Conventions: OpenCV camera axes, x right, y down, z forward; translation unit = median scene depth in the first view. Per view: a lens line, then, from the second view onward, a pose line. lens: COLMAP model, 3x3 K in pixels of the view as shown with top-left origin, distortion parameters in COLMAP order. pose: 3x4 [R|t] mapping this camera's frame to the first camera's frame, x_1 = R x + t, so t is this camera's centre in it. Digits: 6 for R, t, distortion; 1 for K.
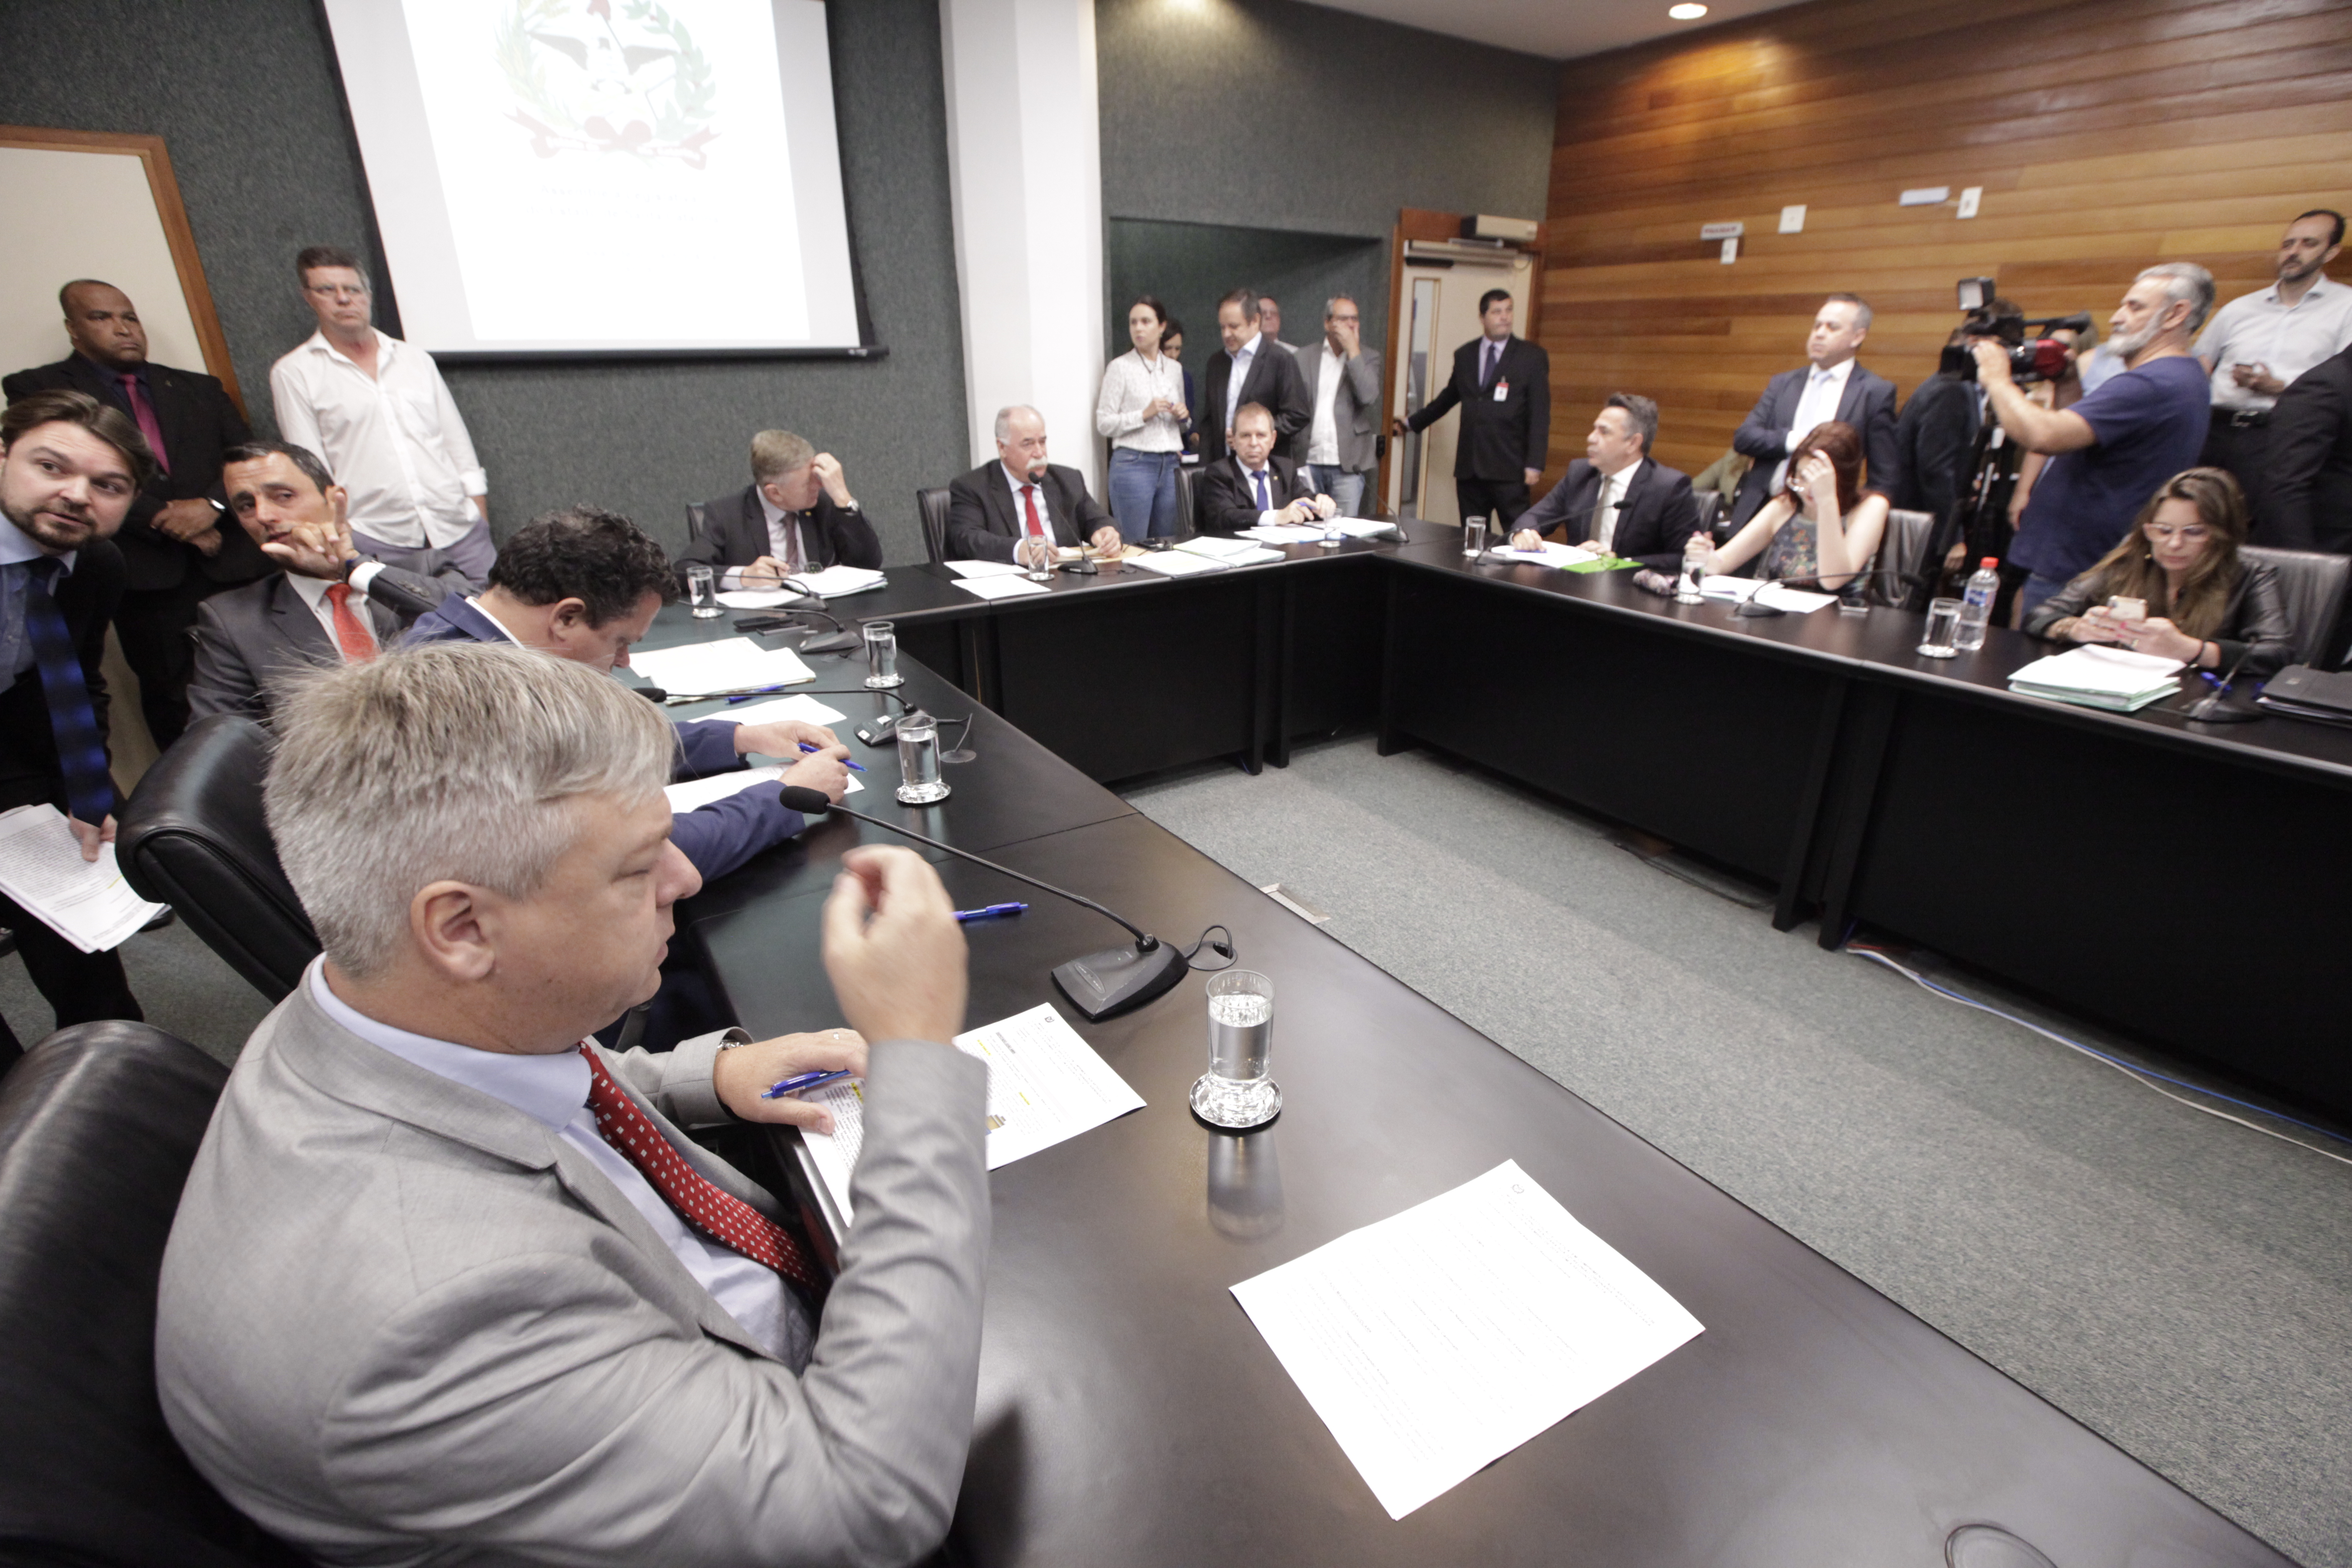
lens RADIAL K [[1060.4, 0, 1193.9], [0, 1060.4, 785.0], [0, 0, 1]] dist [-0.038614, 0.010682]
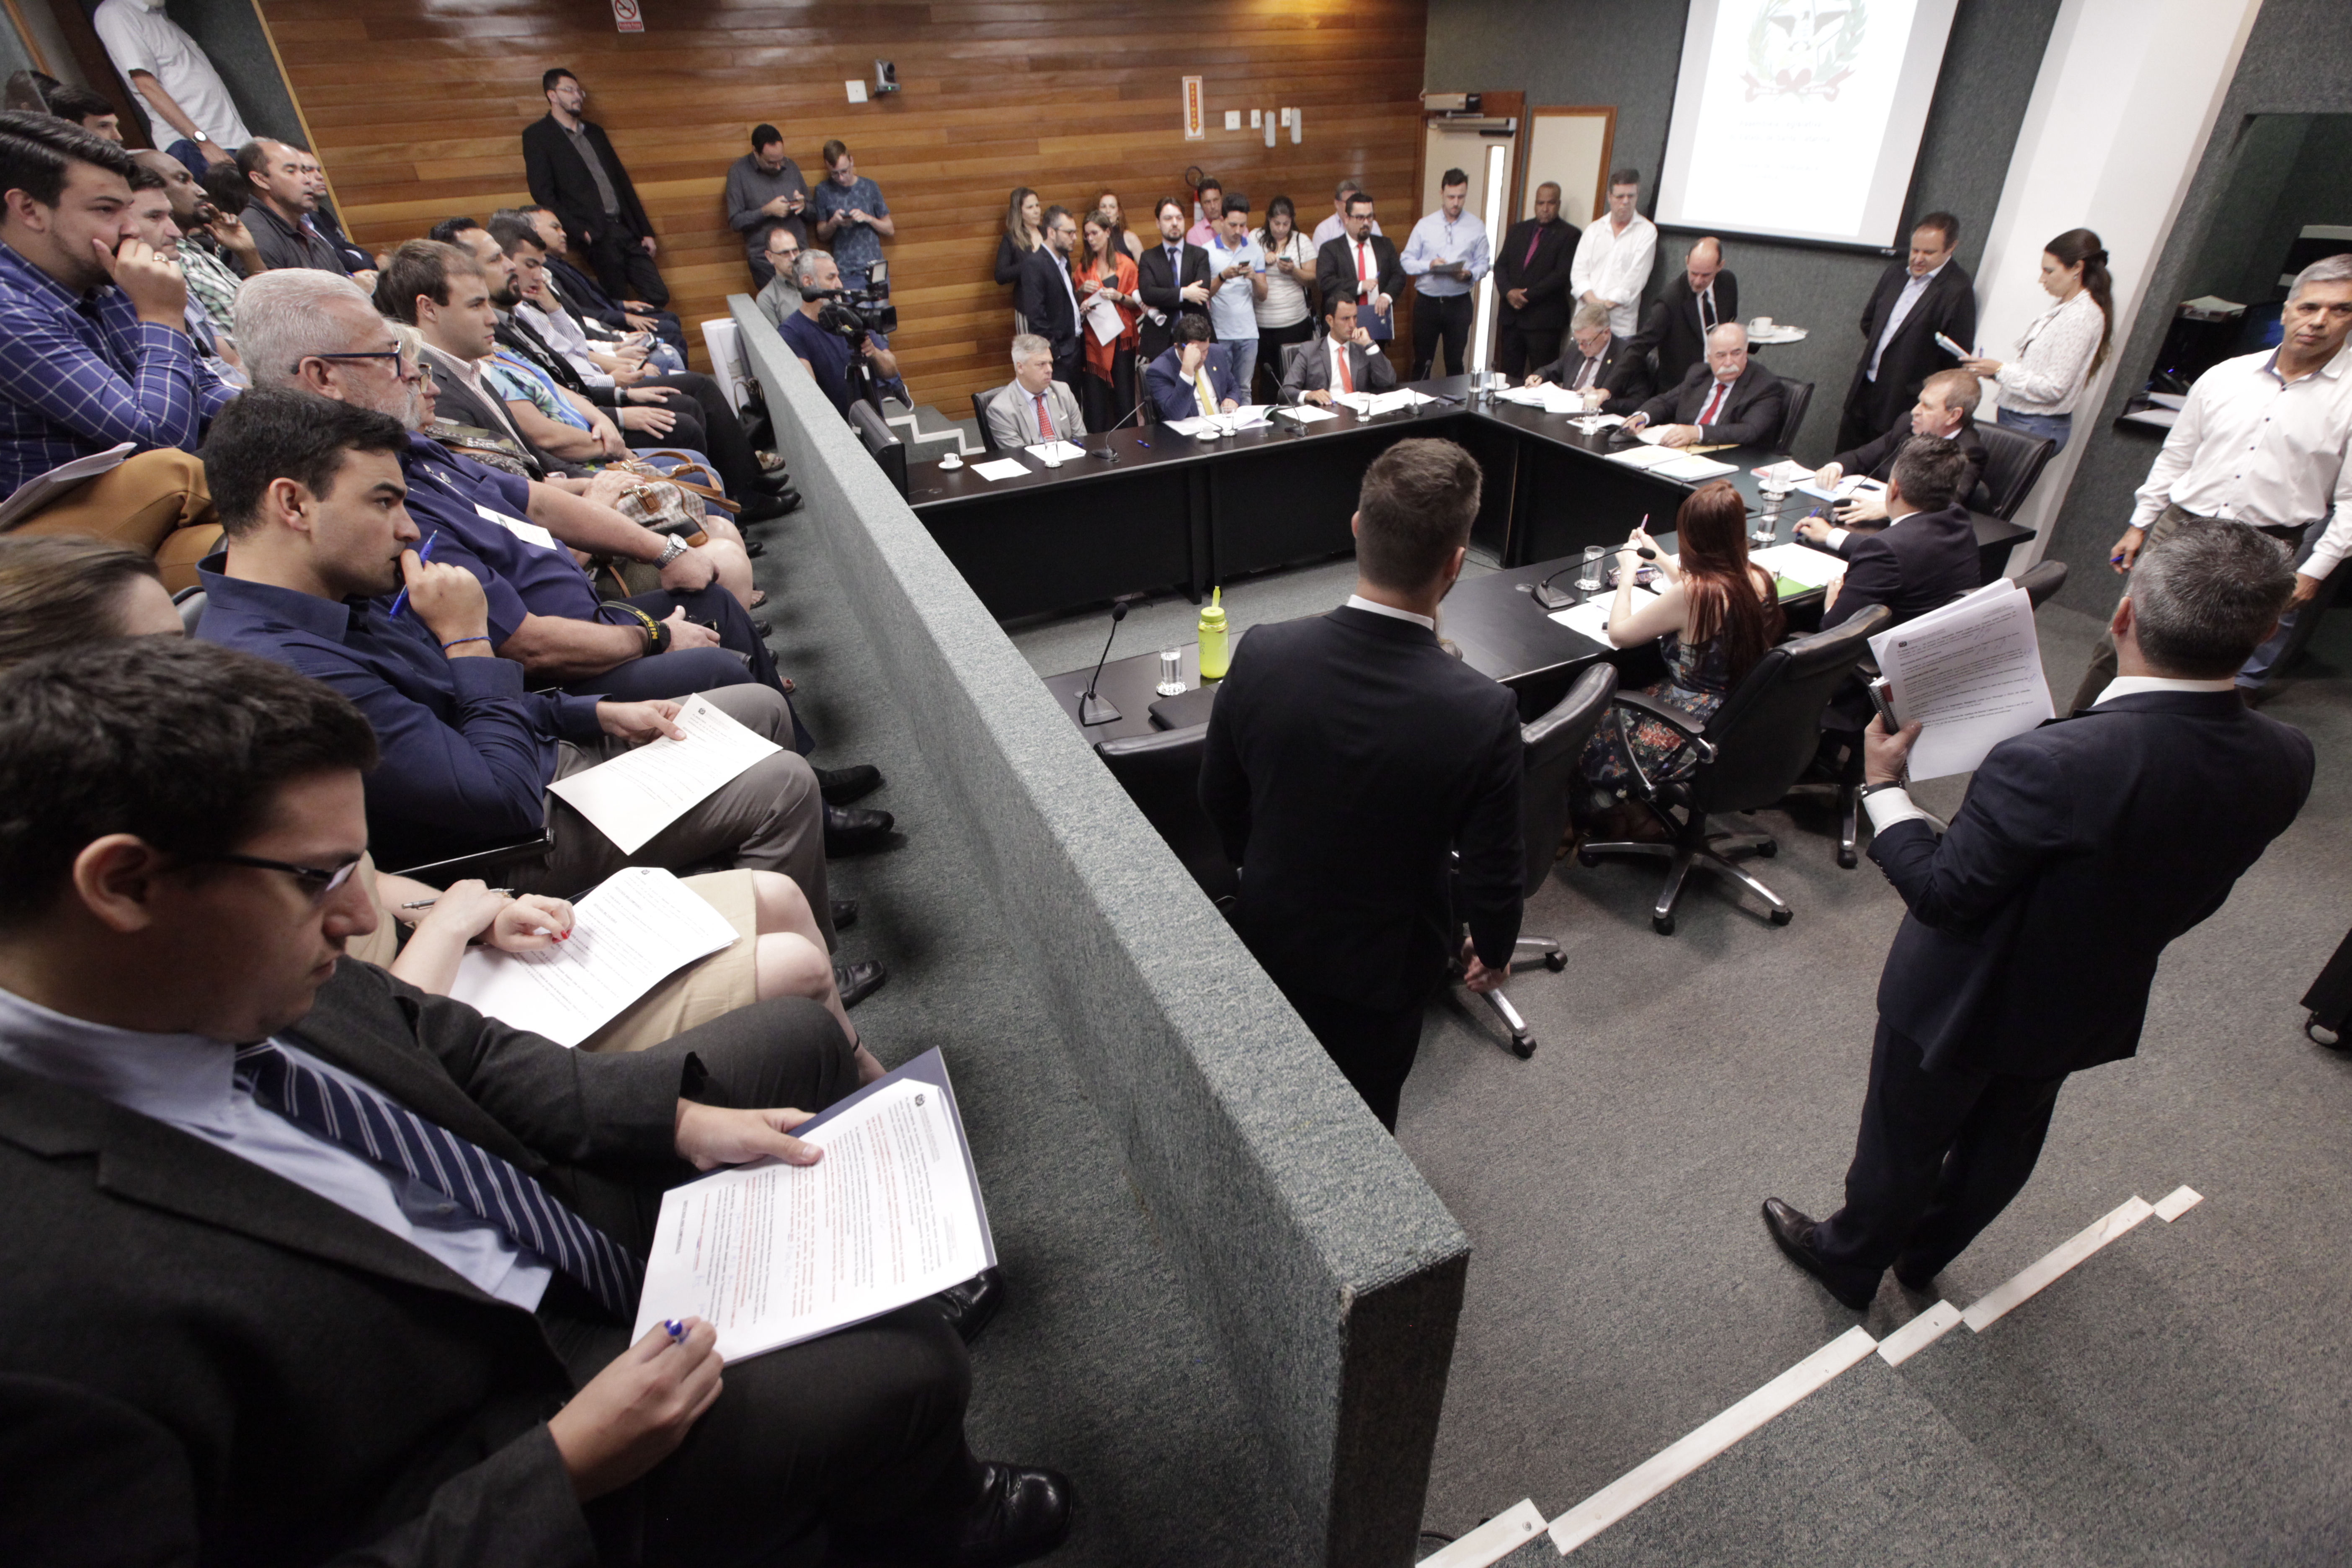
lens RADIAL K [[1060.4, 0, 1193.9], [0, 1060.4, 785.0], [0, 0, 1]] dist [-0.038614, 0.010682]
pose [[-0.157291, 0.542414, -0.825256, 0.980318], [-0.336766, 0.756107, 0.561151, -0.311348], [0.928358, 0.366182, 0.063738, 0.371021]]
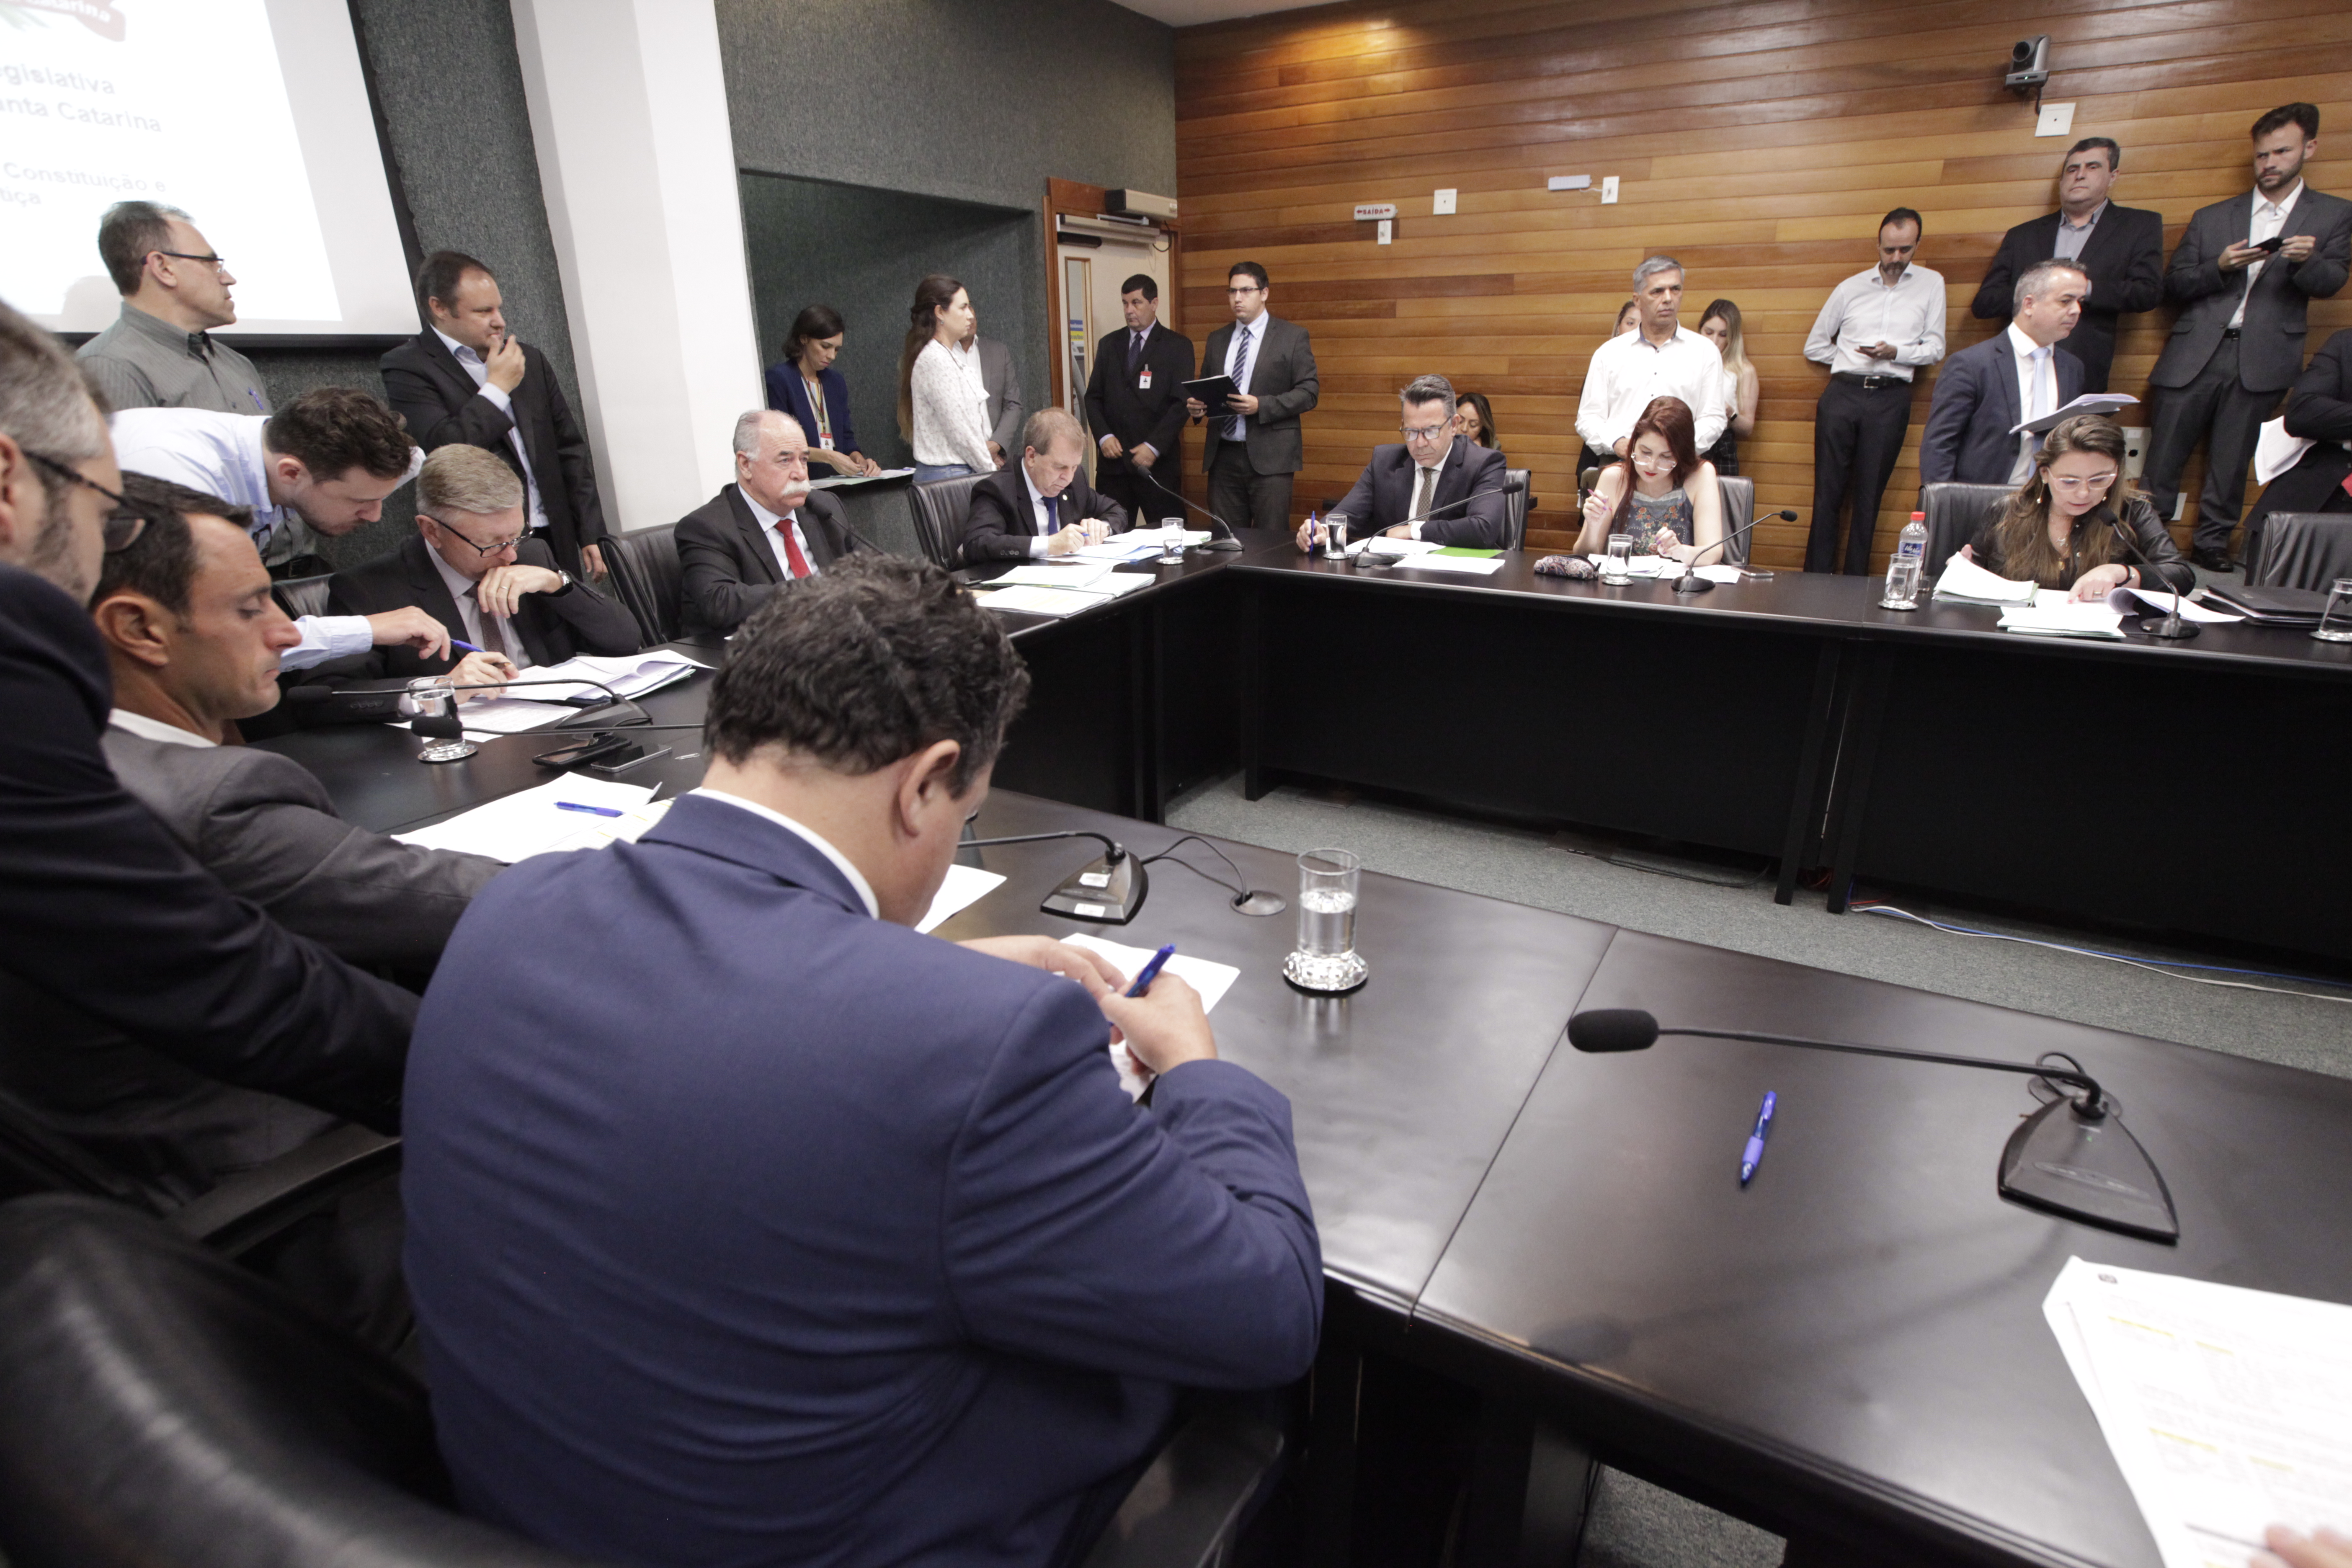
lens RADIAL K [[1178.7, 0, 1196.5], [0, 1178.7, 785.3], [0, 0, 1]] dist [-0.055928, 0.035210]
pose [[0.895624, -0.164442, 0.413300, -0.200540], [0.180366, 0.983599, 0.000494, -0.038686], [-0.406603, 0.074102, 0.910595, 0.127637]]
